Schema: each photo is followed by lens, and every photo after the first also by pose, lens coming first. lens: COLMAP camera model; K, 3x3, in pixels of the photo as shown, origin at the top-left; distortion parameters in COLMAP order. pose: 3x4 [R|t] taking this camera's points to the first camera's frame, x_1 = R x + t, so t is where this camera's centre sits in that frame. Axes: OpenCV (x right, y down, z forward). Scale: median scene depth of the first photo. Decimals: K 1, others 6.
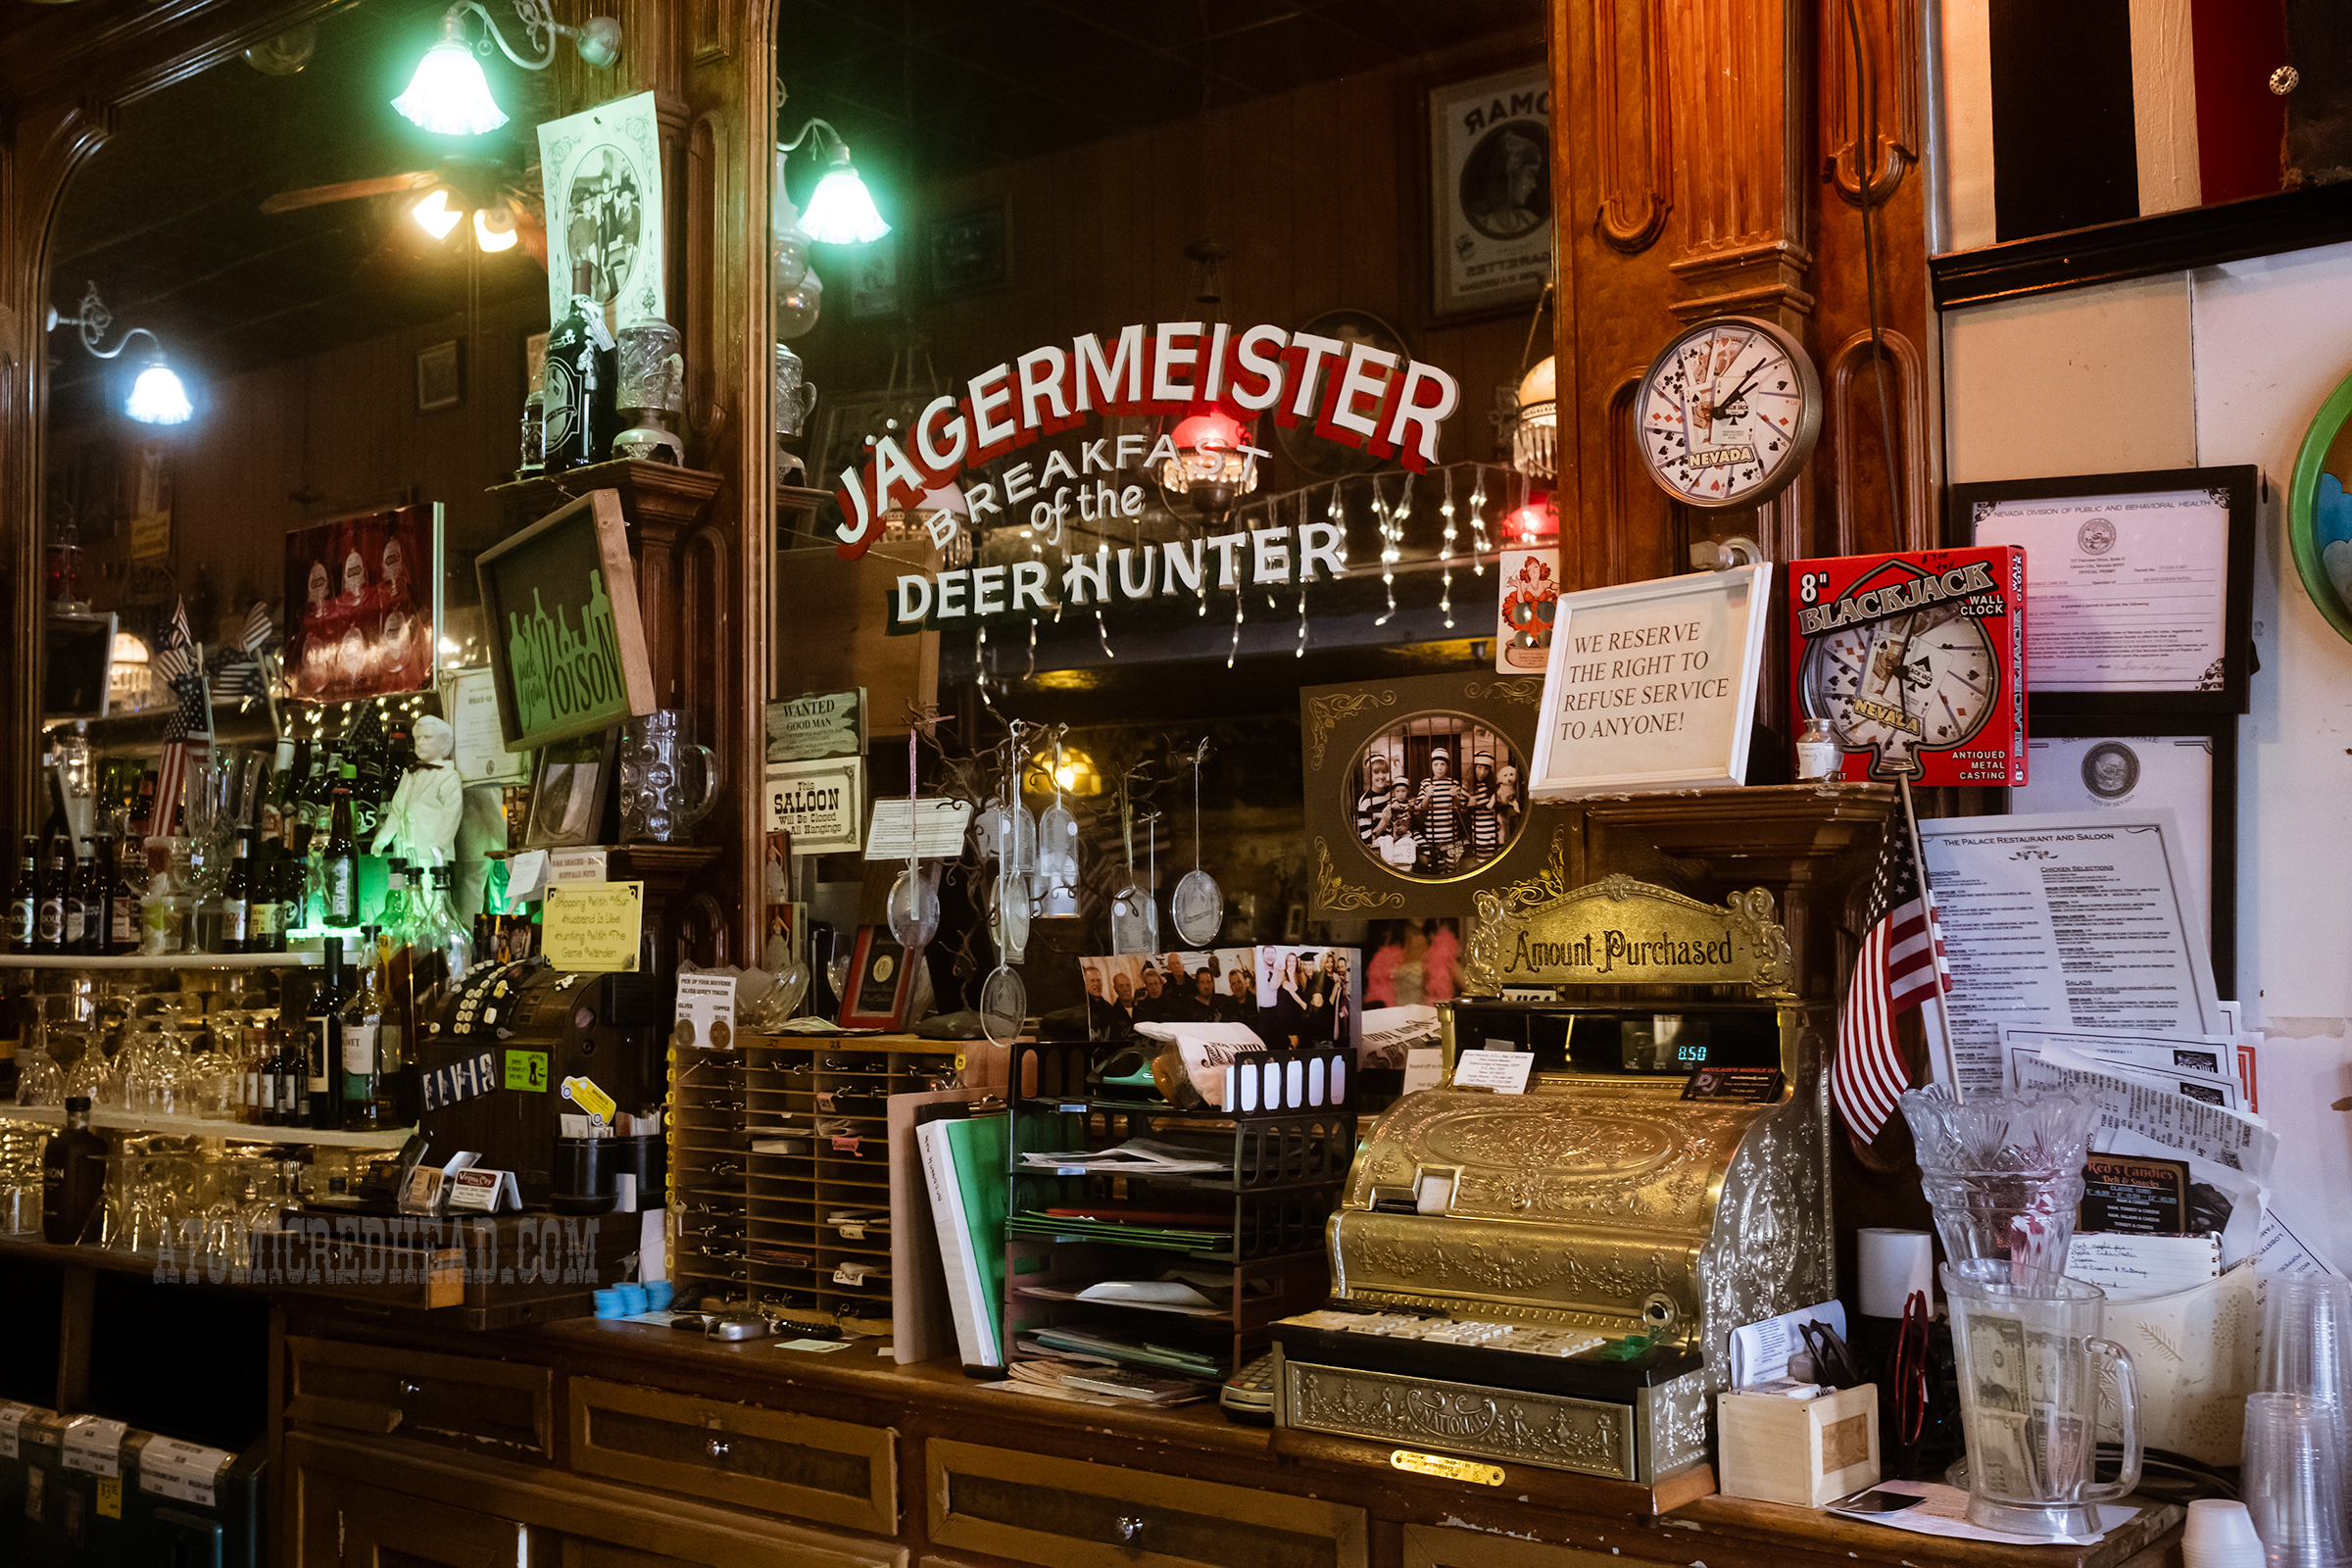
lens RADIAL K [[2403.7, 0, 1152.5], [0, 2403.7, 791.3], [0, 0, 1]] dist [-0.027506, 0.000000]
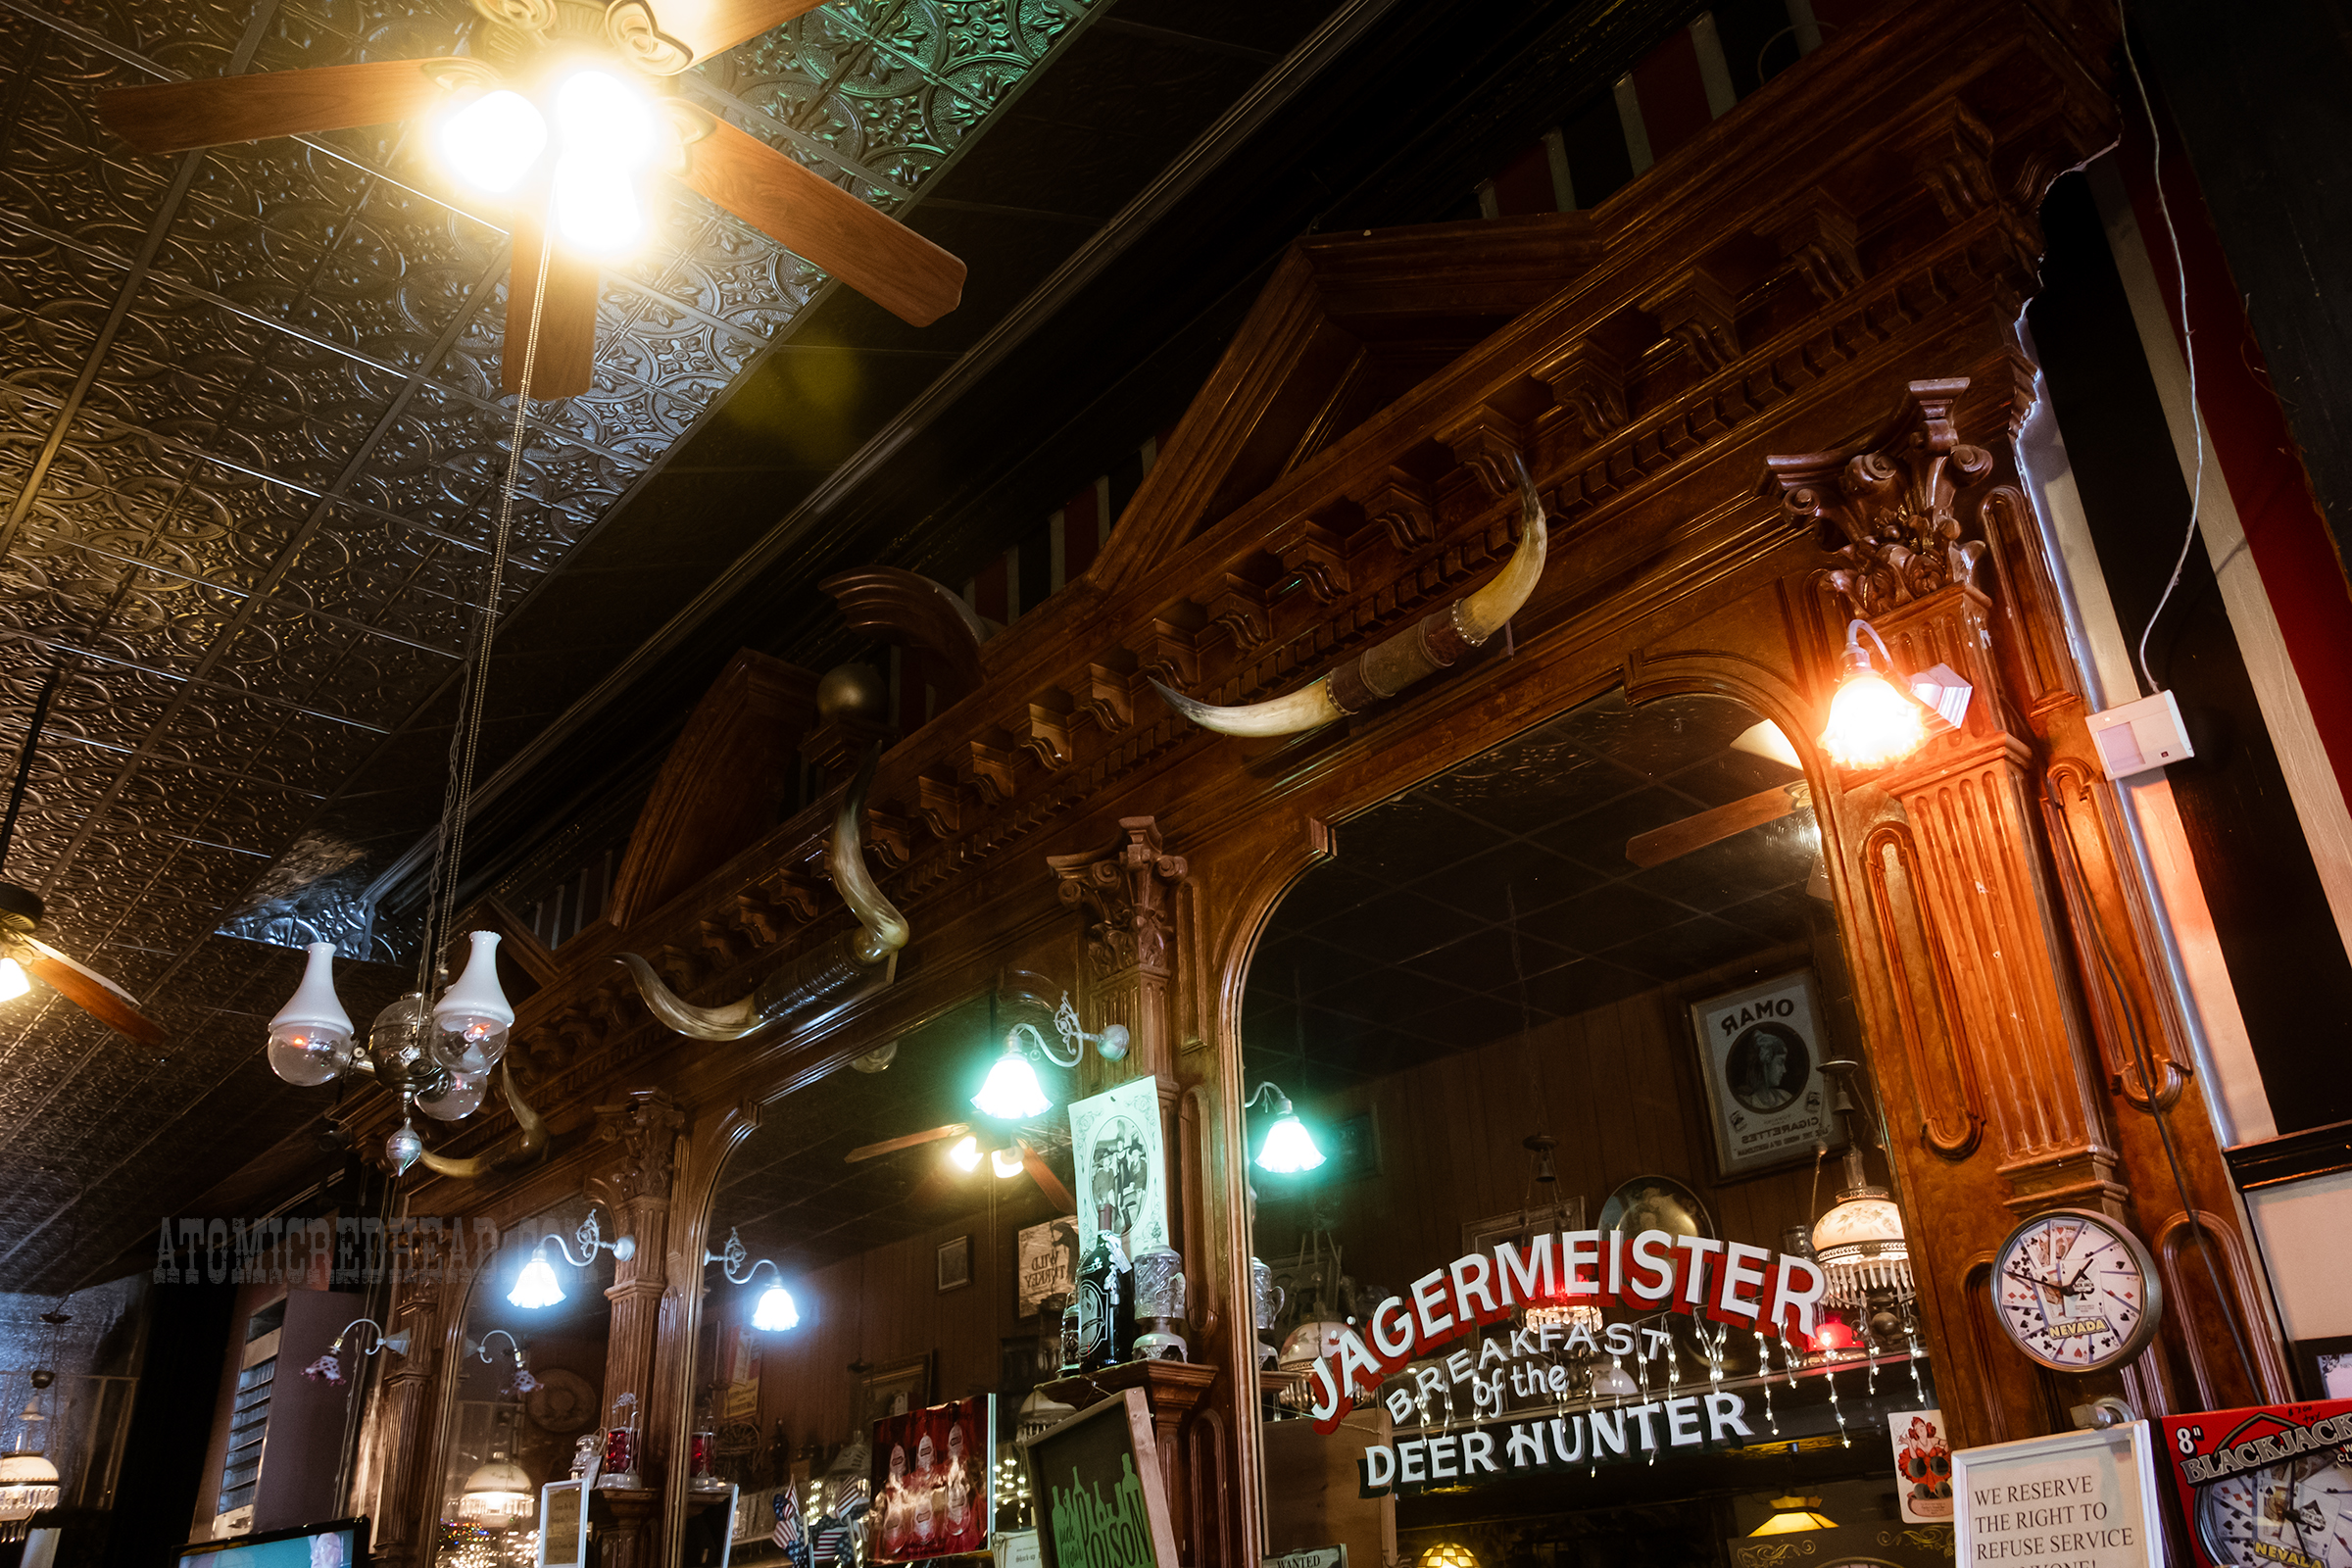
lens RADIAL K [[1804.7, 0, 1178.0], [0, 1804.7, 792.9], [0, 0, 1]] dist [-0.019424, 0.010330]
pose [[0.985836, -0.097792, -0.136250, -0.041648], [0.035739, 0.916239, -0.399036, -0.031425], [0.163860, 0.388515, 0.906756, 0.009141]]
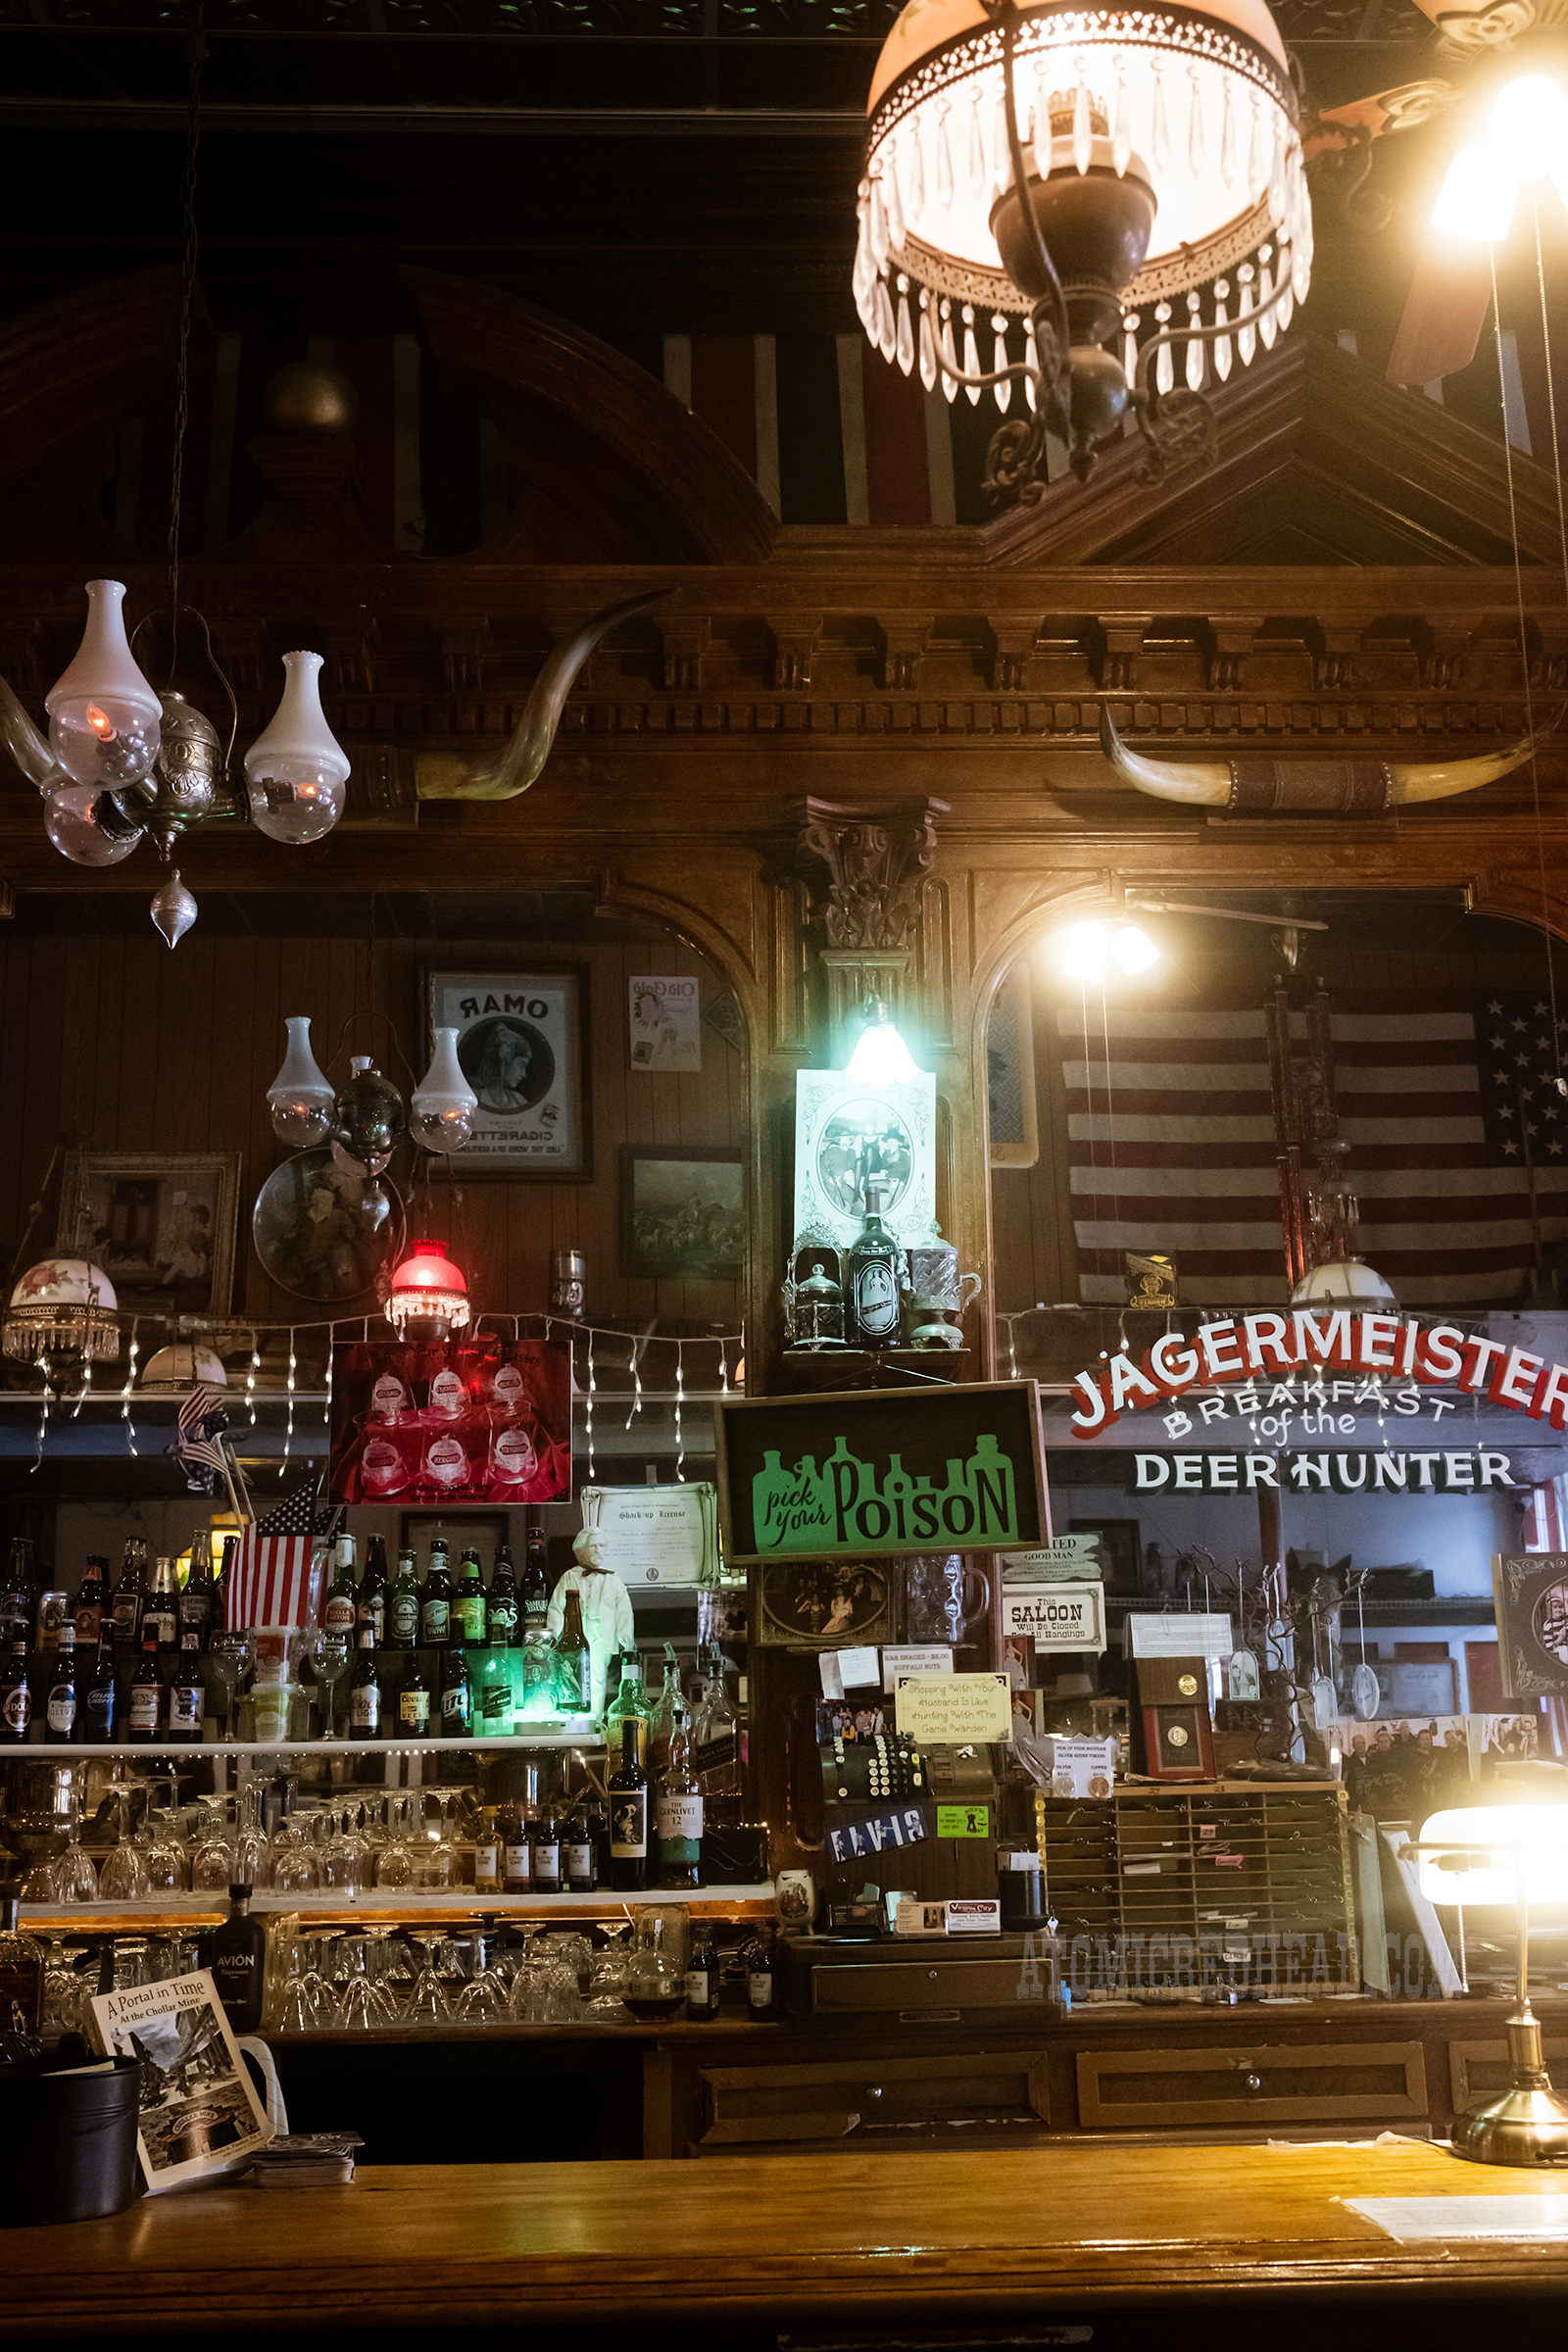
lens RADIAL K [[2403.7, 0, 869.8], [0, 2403.7, 1163.5], [0, 0, 1]] dist [-0.027506, 0.000000]
pose [[0.747614, 0.140998, 0.648994, -1.164924], [-0.028170, 0.983057, -0.181124, 0.003086], [-0.663536, 0.117128, 0.738919, 0.034505]]
